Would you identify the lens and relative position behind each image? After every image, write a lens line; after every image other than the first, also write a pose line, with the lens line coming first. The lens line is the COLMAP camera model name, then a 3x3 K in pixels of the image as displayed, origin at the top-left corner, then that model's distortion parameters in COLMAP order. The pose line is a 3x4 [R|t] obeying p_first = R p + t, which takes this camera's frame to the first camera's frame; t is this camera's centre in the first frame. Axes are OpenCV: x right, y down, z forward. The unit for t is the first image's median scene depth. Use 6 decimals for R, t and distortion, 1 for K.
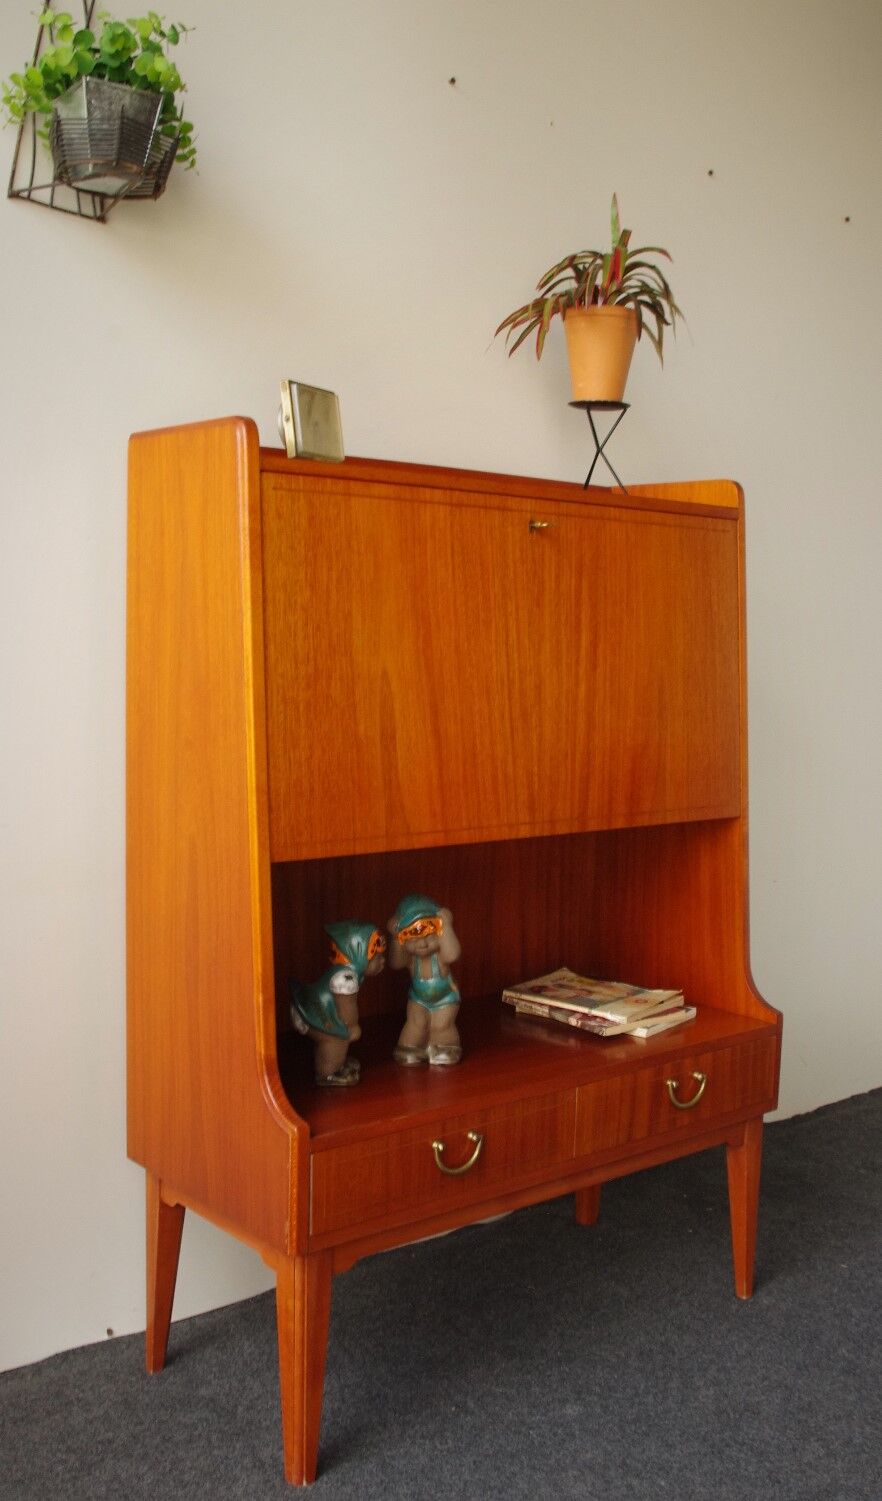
lens RADIAL K [[1492.0, 0, 454.2], [0, 1492.0, 803.5], [0, 0, 1]] dist [-0.079290, 0.000000]
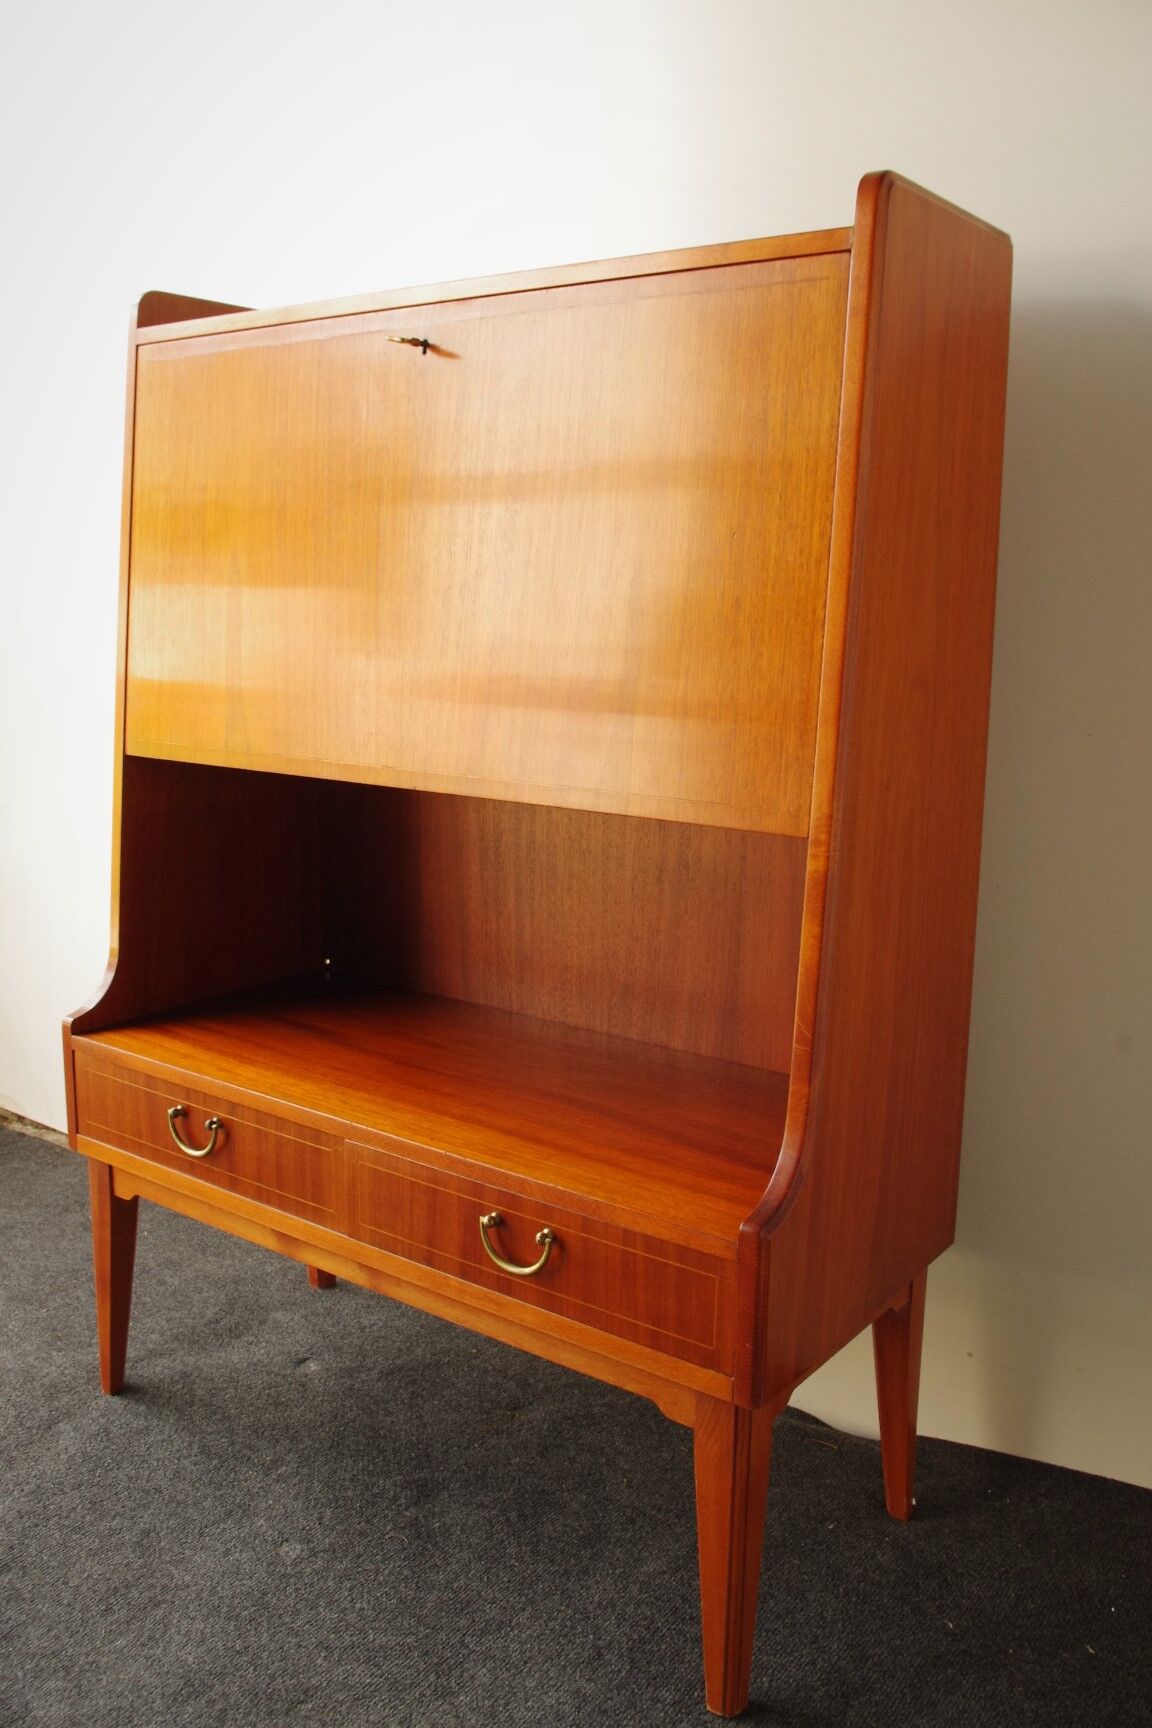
lens RADIAL K [[1514.6, 0, 563.8], [0, 1514.6, 852.3], [0, 0, 1]] dist [-0.084476, 0.027965]
pose [[0.219756, 0.147624, -0.964321, 0.799388], [-0.123705, 0.984722, 0.122556, -0.047246], [0.967680, 0.092359, 0.234660, 0.941184]]
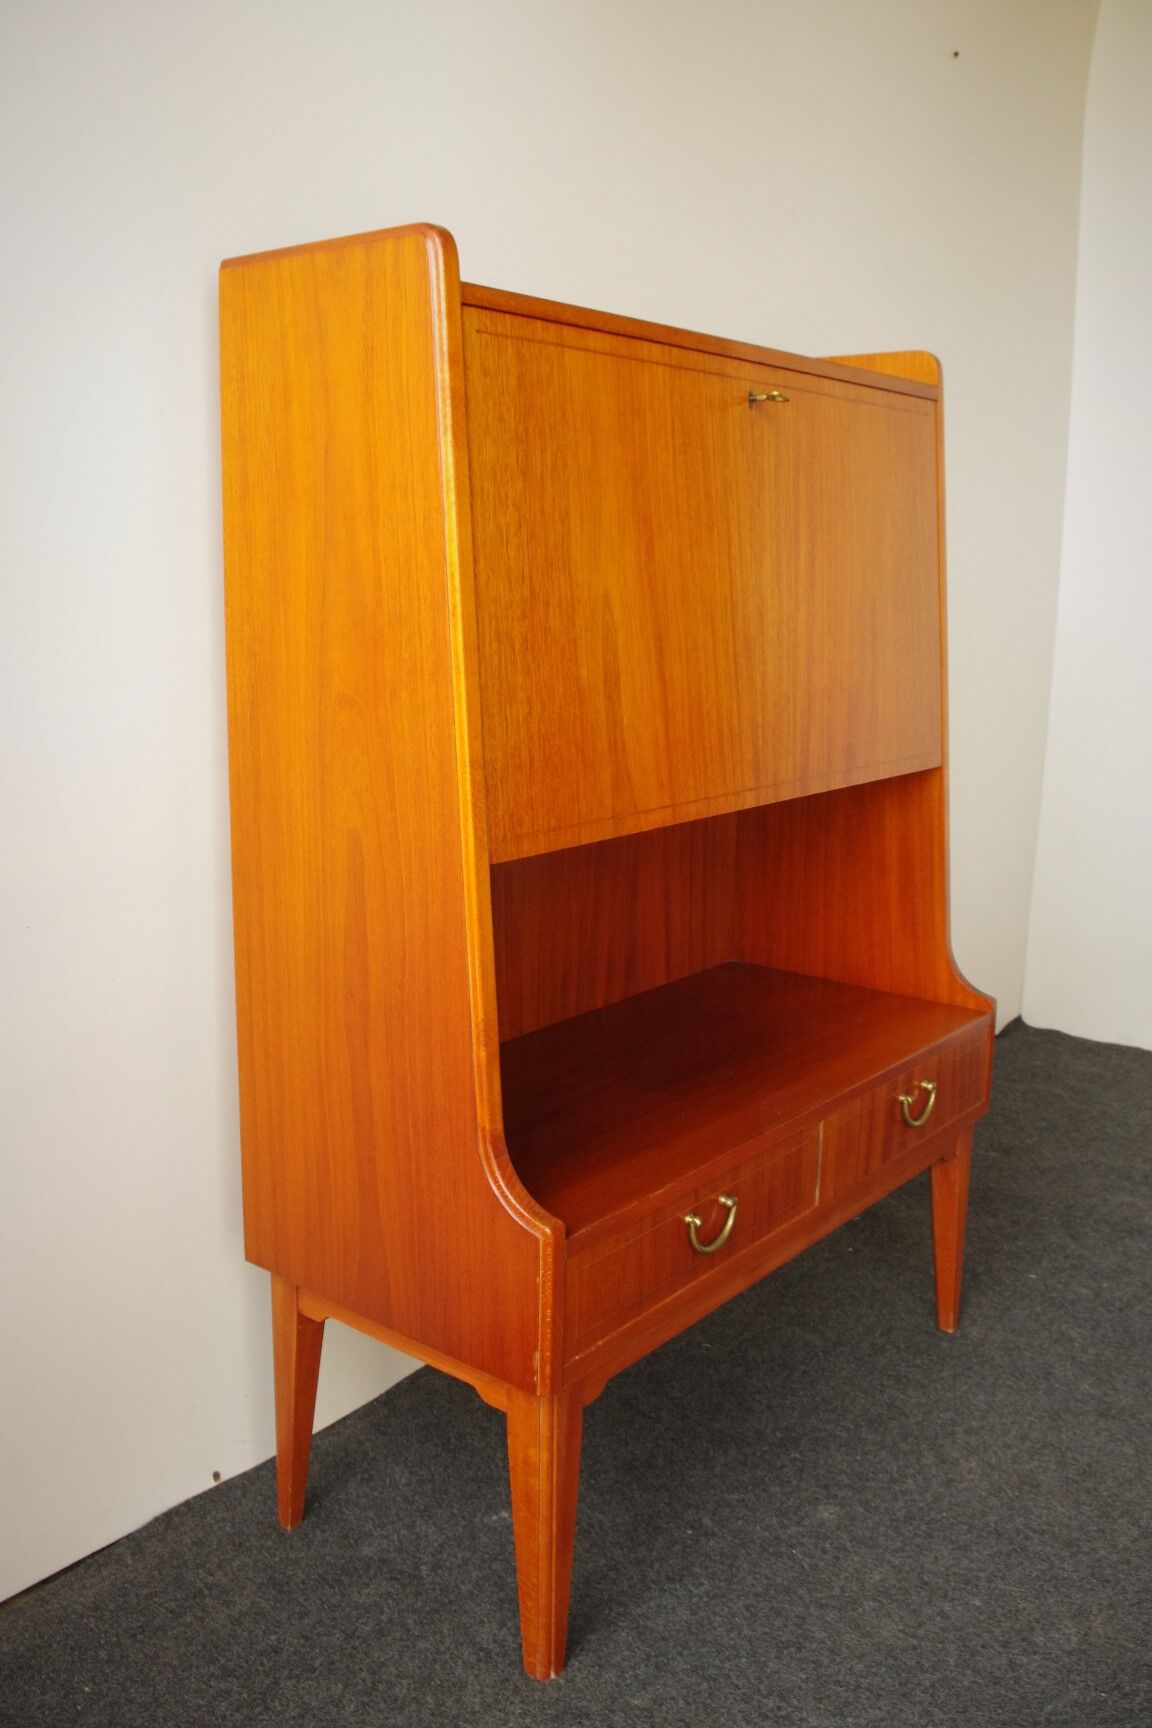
lens RADIAL K [[1514.6, 0, 563.9], [0, 1514.6, 853.0], [0, 0, 1]] dist [-0.084476, 0.027965]
pose [[0.983350, -0.049067, 0.174971, -0.191829], [0.035640, 0.996231, 0.079075, -0.019900], [-0.178191, -0.071522, 0.981393, 0.252373]]
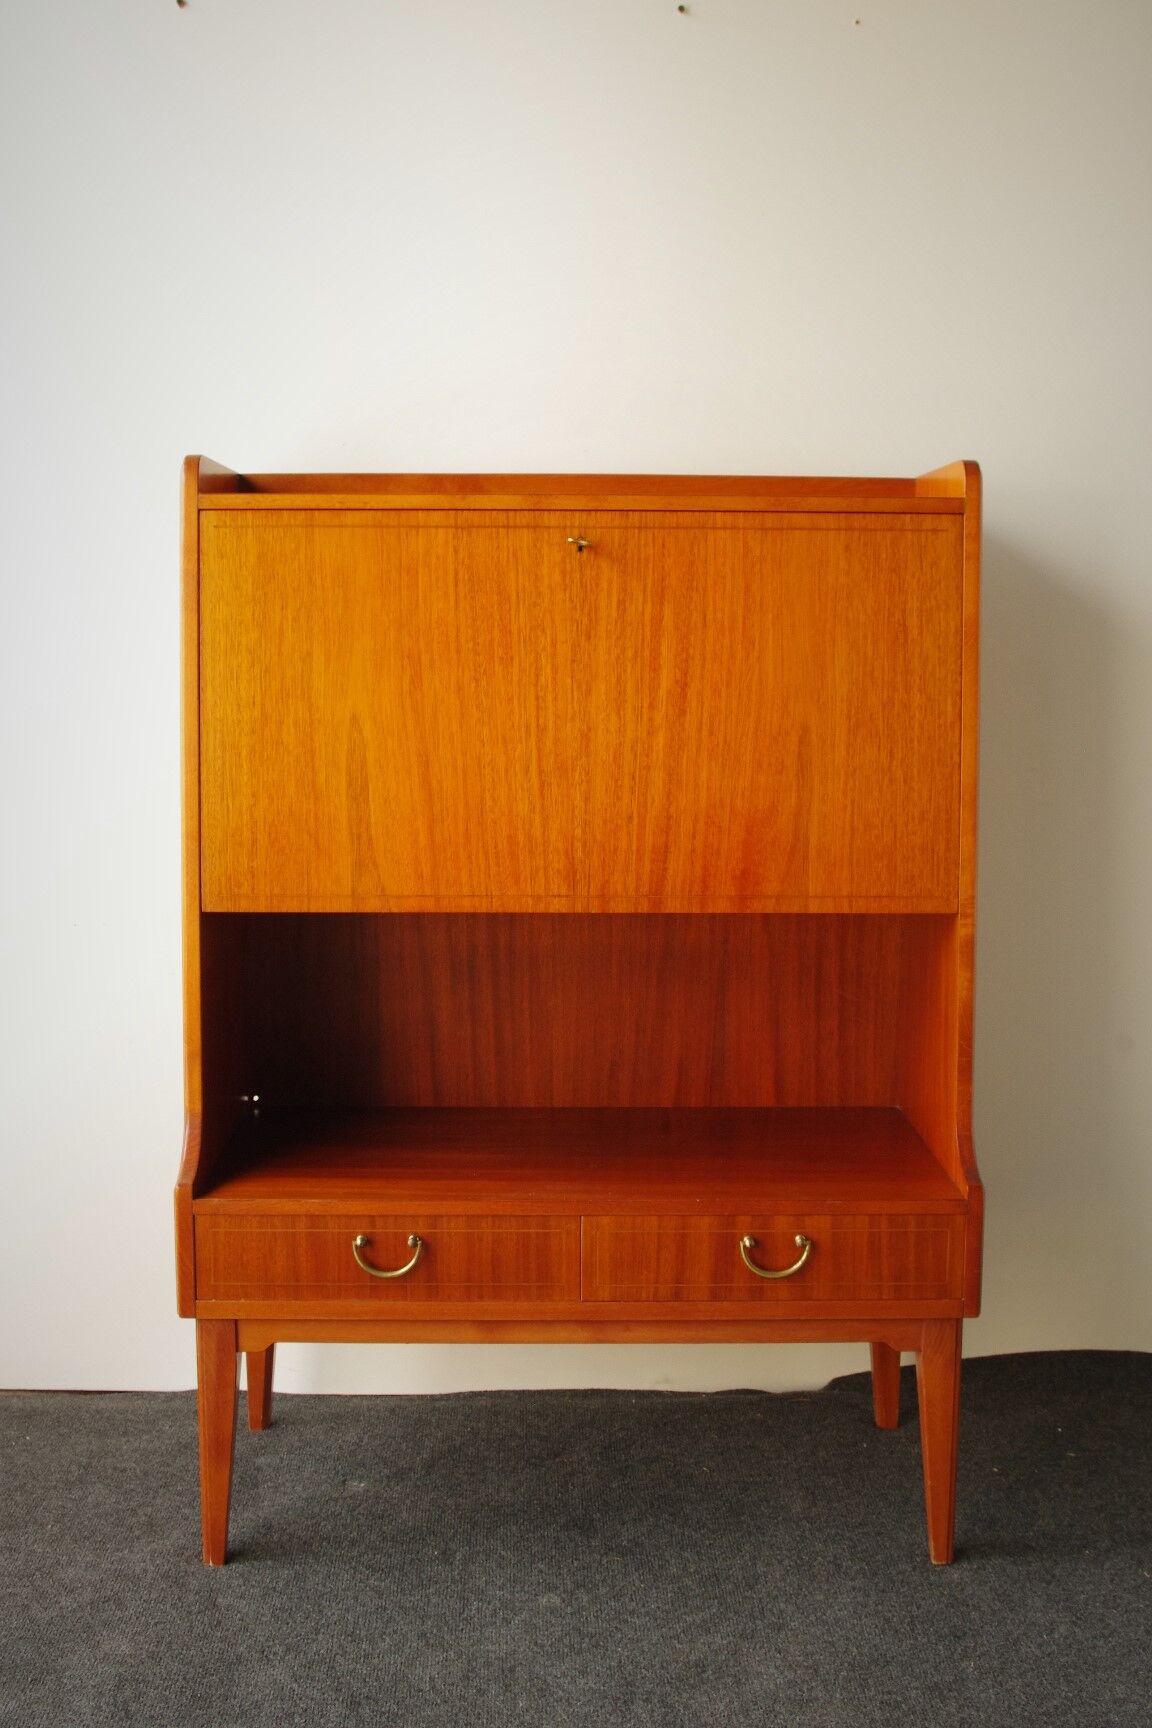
lens RADIAL K [[1787.9, 0, 571.9], [0, 1787.9, 855.6], [0, 0, 1]] dist [-0.059593, 0.000000]
pose [[0.770639, 0.057660, -0.634658, 0.716396], [-0.060190, 0.998032, 0.017586, -0.028672], [0.634423, 0.024648, 0.772593, 0.225298]]
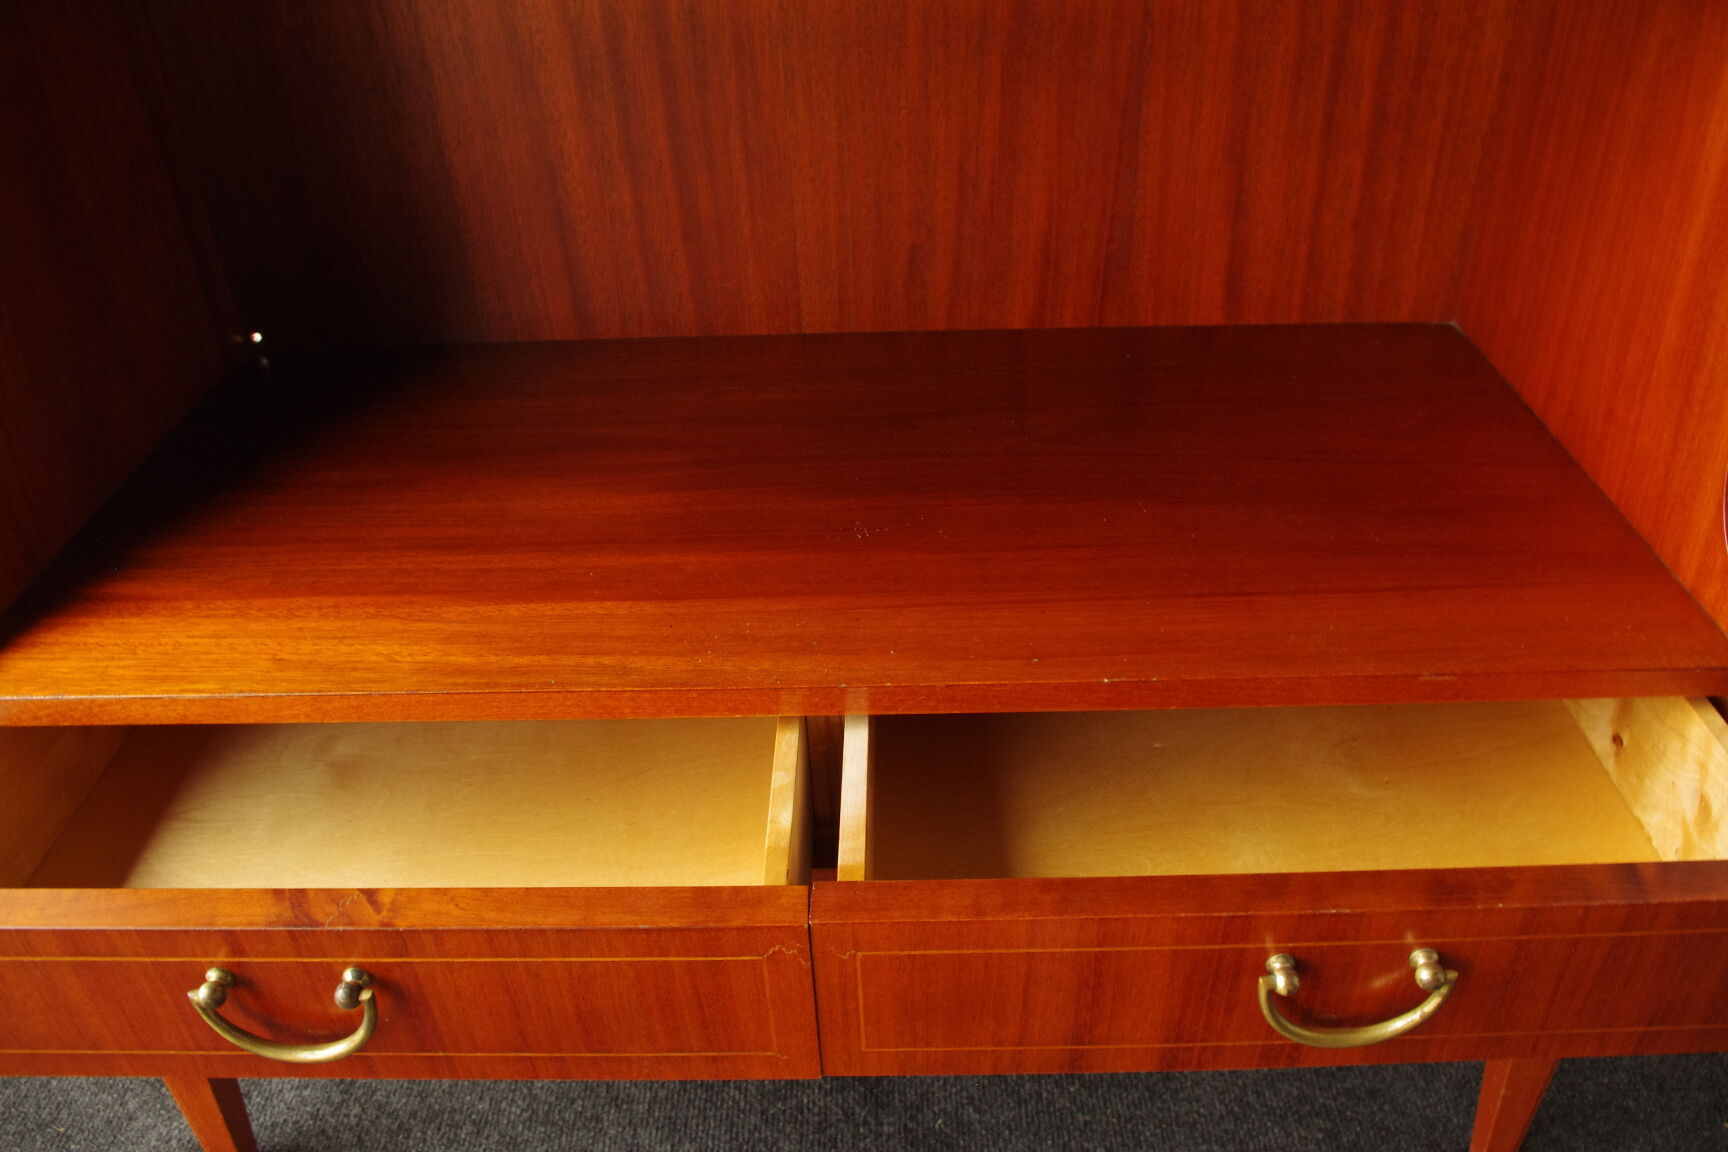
lens RADIAL K [[1313.1, 0, 880.2], [0, 1313.1, 573.7], [0, 0, 1]] dist [-0.099282, 0.049055]
pose [[0.756334, 0.325611, -0.567395, 0.259458], [-0.029919, 0.883639, 0.467212, 0.019750], [0.653501, -0.336393, 0.678068, 0.832974]]
